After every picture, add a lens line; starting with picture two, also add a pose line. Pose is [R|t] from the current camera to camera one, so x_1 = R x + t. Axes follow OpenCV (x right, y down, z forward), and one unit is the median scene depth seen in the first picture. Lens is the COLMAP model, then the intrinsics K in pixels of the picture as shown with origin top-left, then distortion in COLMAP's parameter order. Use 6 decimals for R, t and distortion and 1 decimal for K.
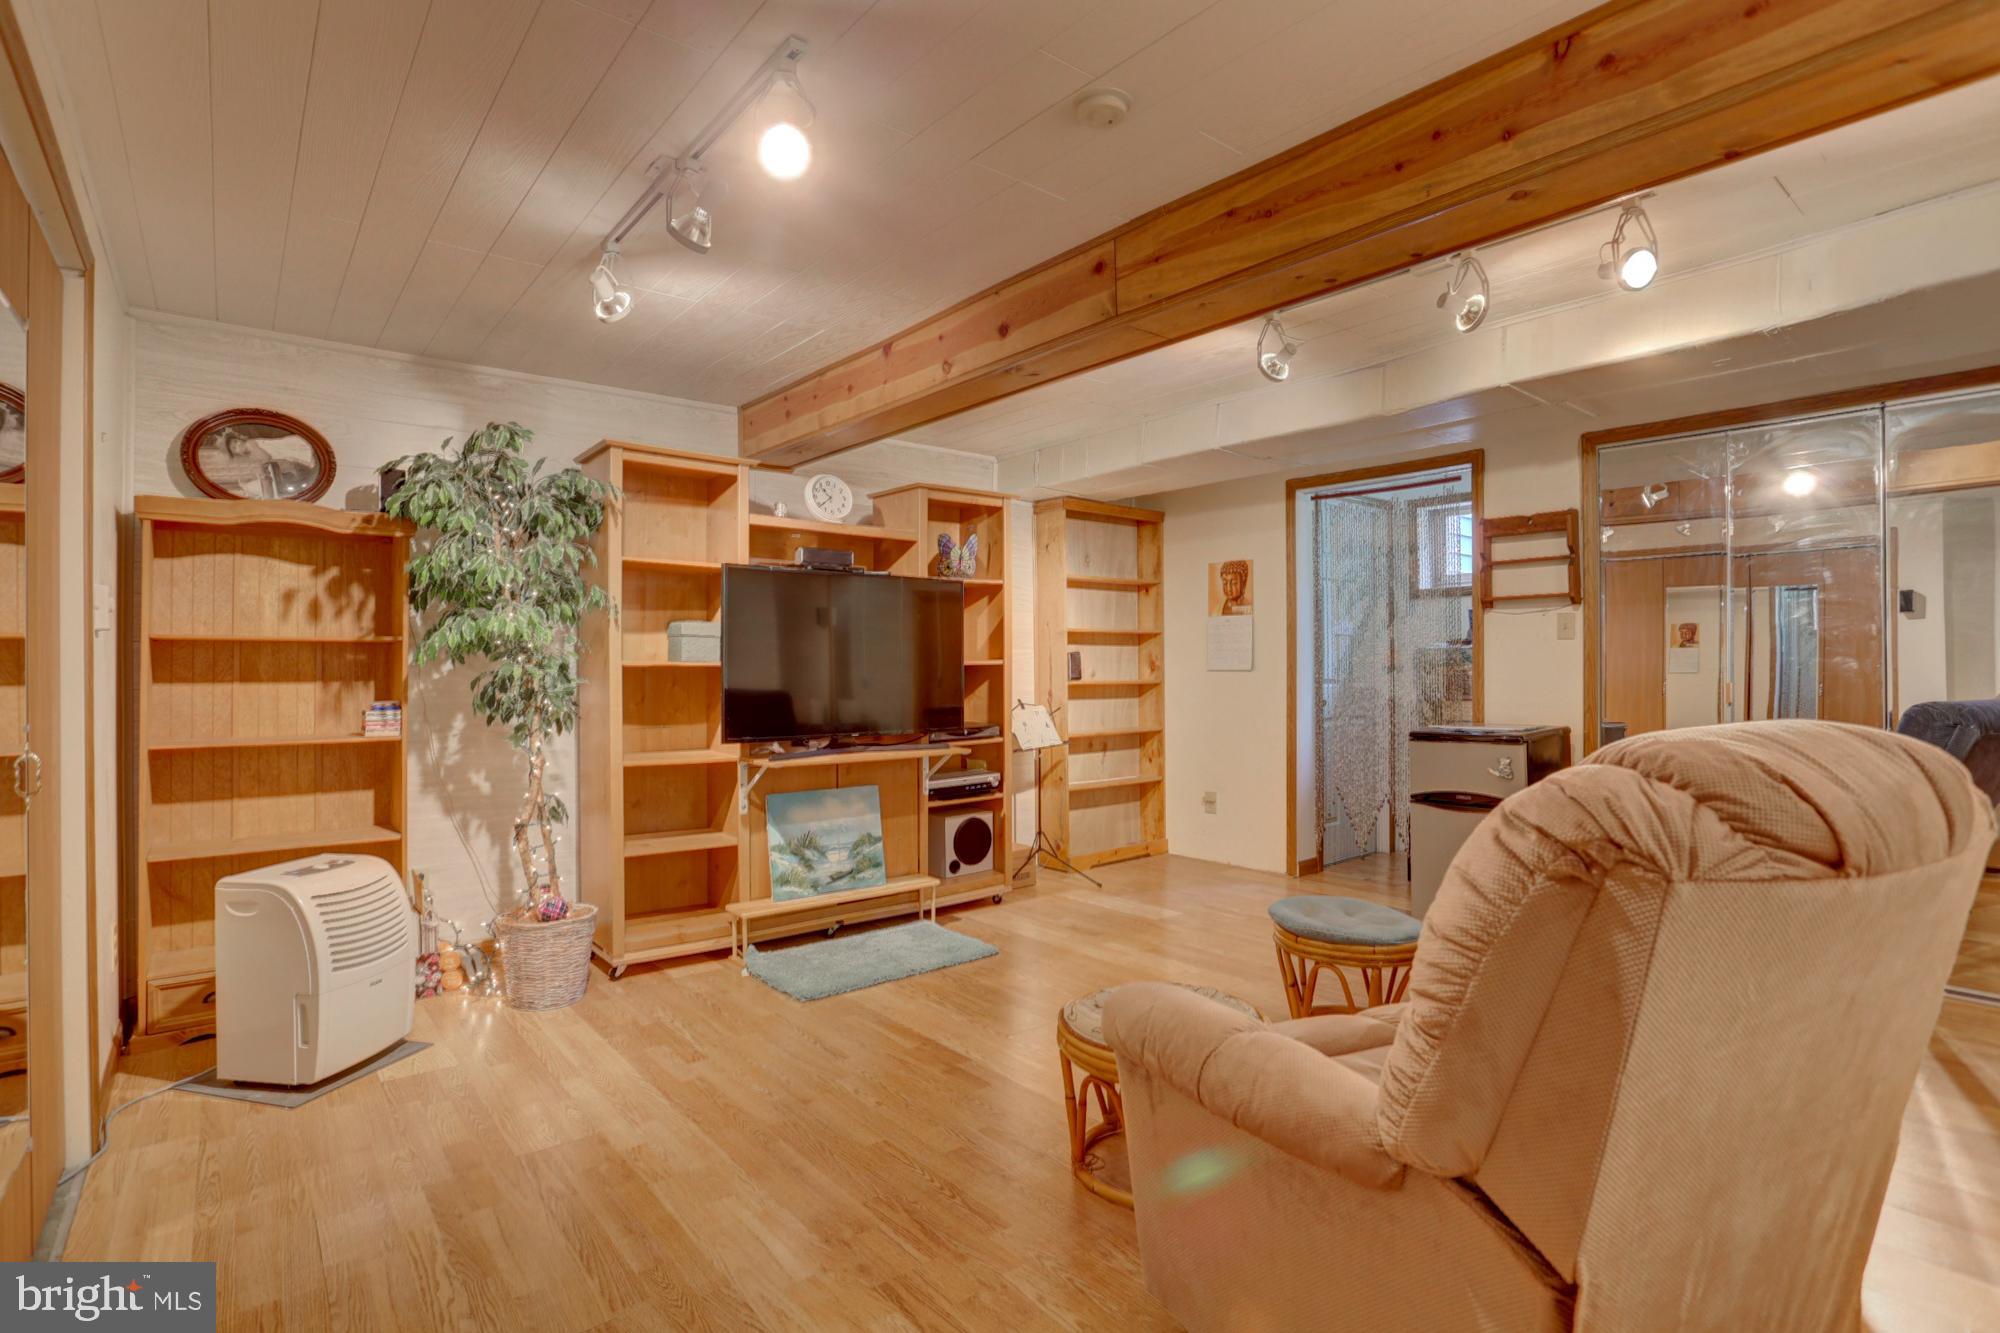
lens RADIAL K [[976.9, 0, 991.6], [0, 976.9, 641.0], [0, 0, 1]] dist [-0.072470, 0.033039]
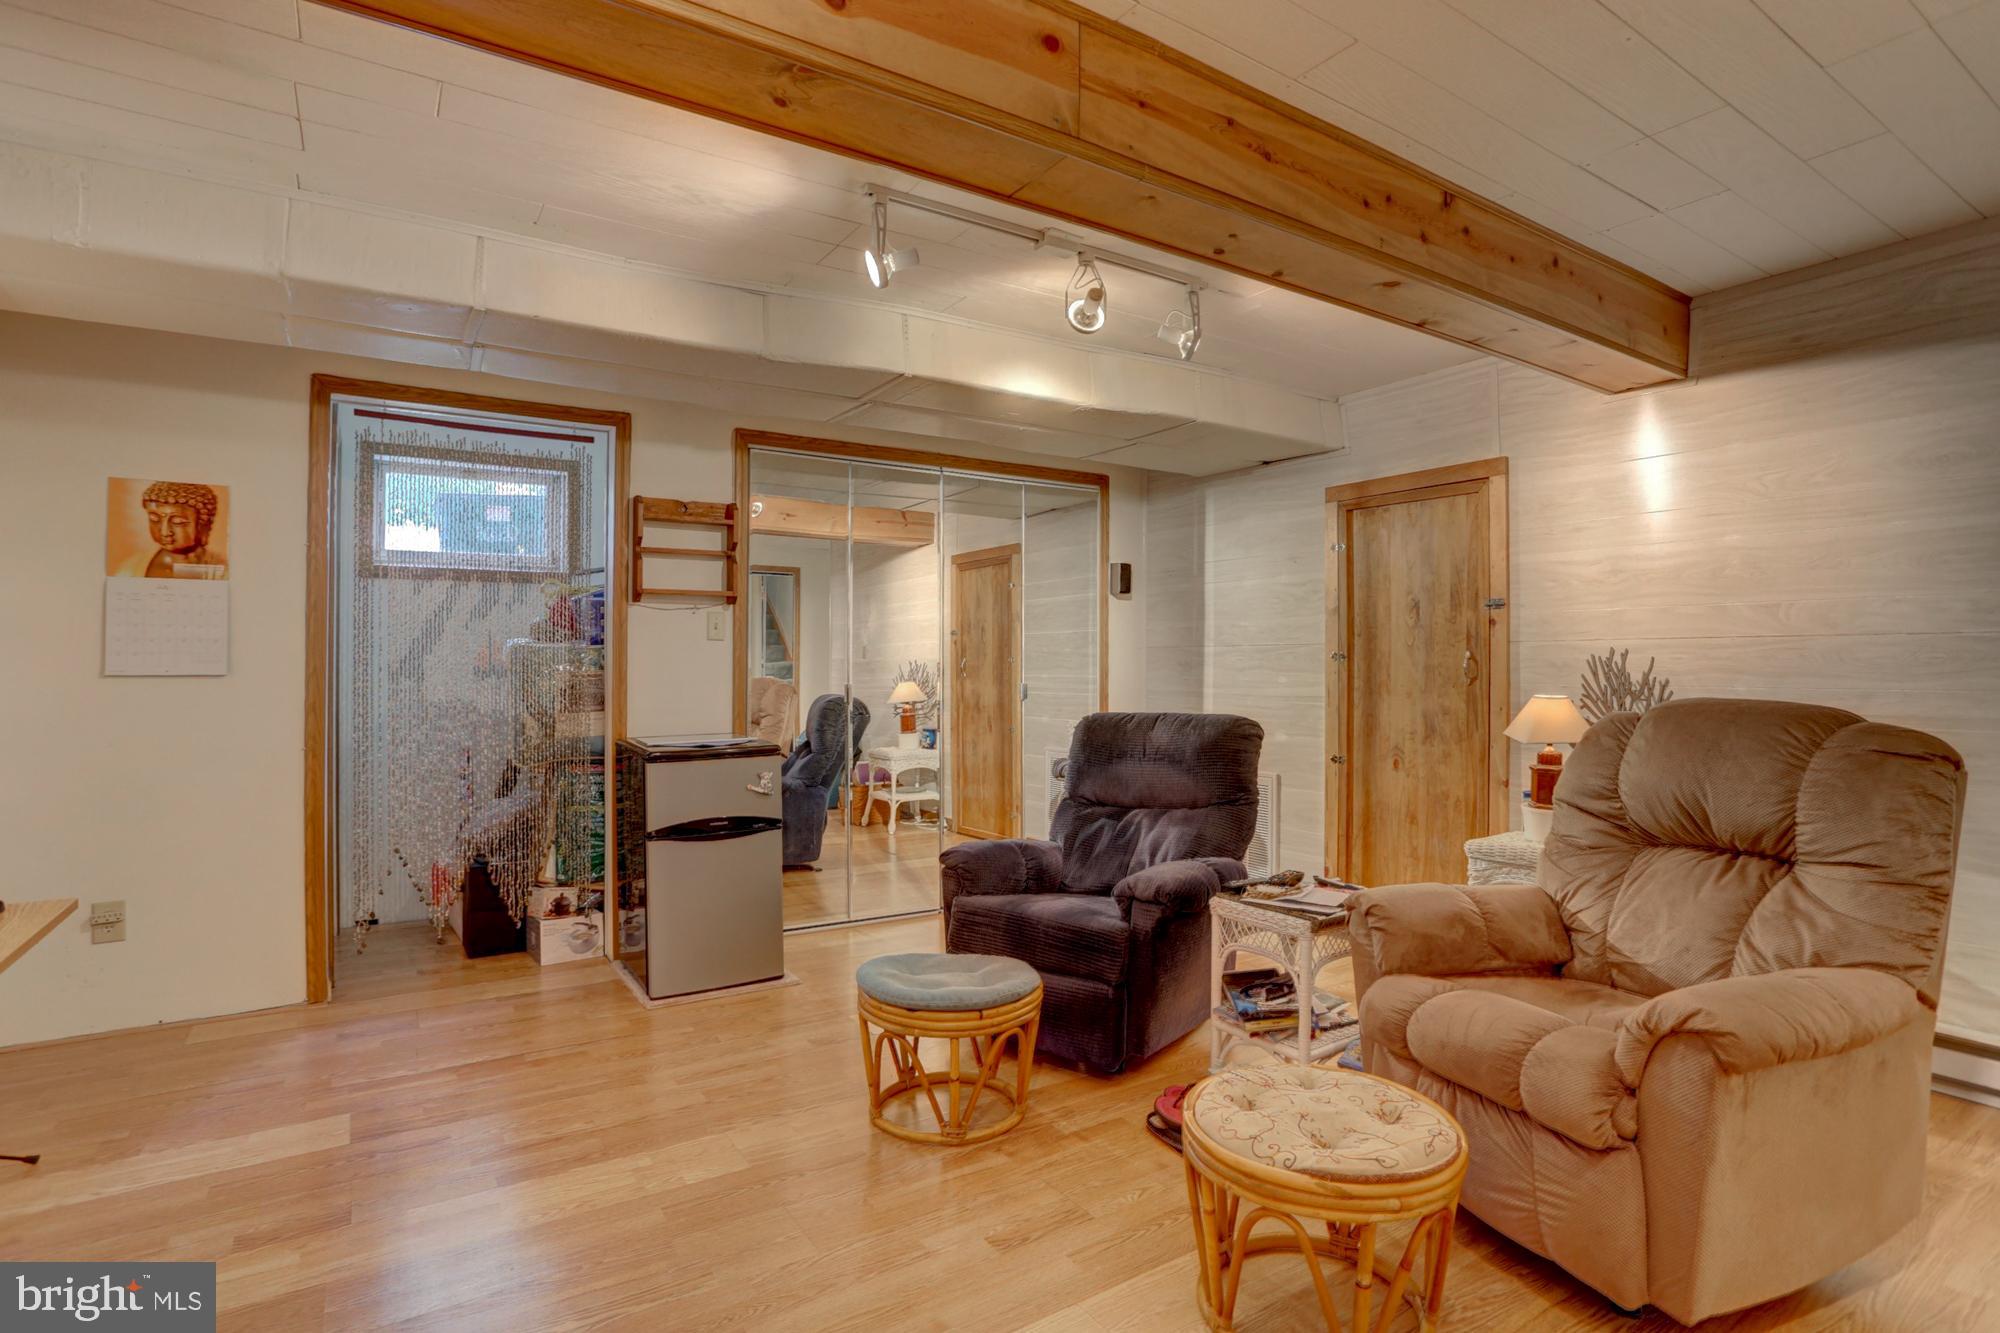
lens RADIAL K [[1003.7, 0, 1000.0], [0, 1003.7, 666.5], [0, 0, 1]] dist [-0.068572, 0.036252]
pose [[0.105026, 0.000673, 0.994469, -0.347820], [-0.026284, 0.999652, 0.002100, 0.013653], [-0.994122, -0.026359, 0.105007, 0.626410]]
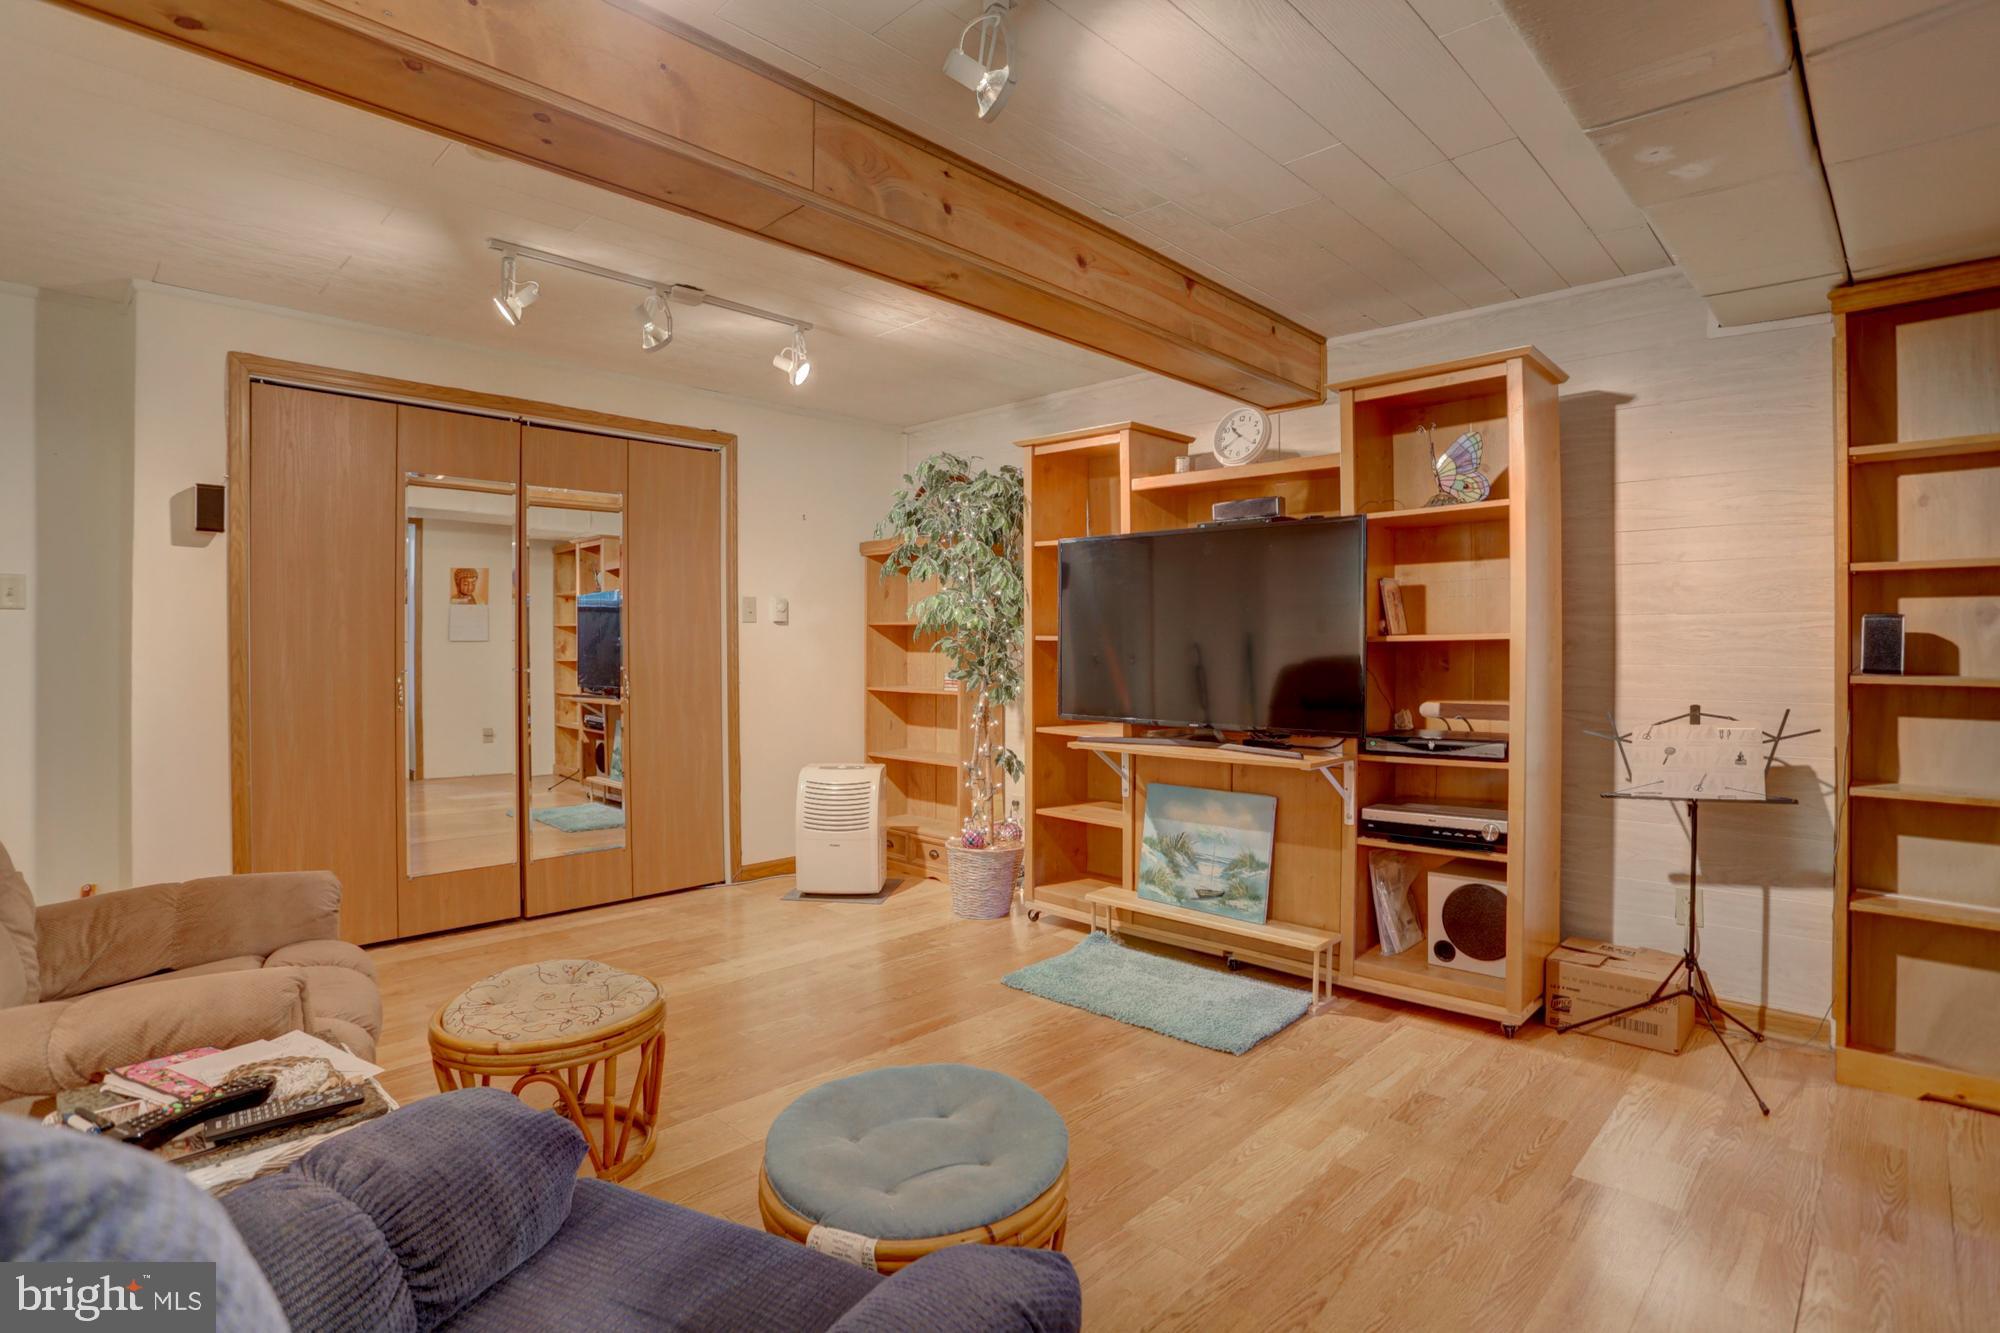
lens RADIAL K [[976.9, 0, 991.6], [0, 976.9, 641.0], [0, 0, 1]] dist [-0.072470, 0.033039]
pose [[0.120098, 0.001822, -0.992760, 0.629281], [0.023493, 0.999713, 0.004677, 0.016589], [0.992484, -0.023884, 0.120021, 0.705358]]
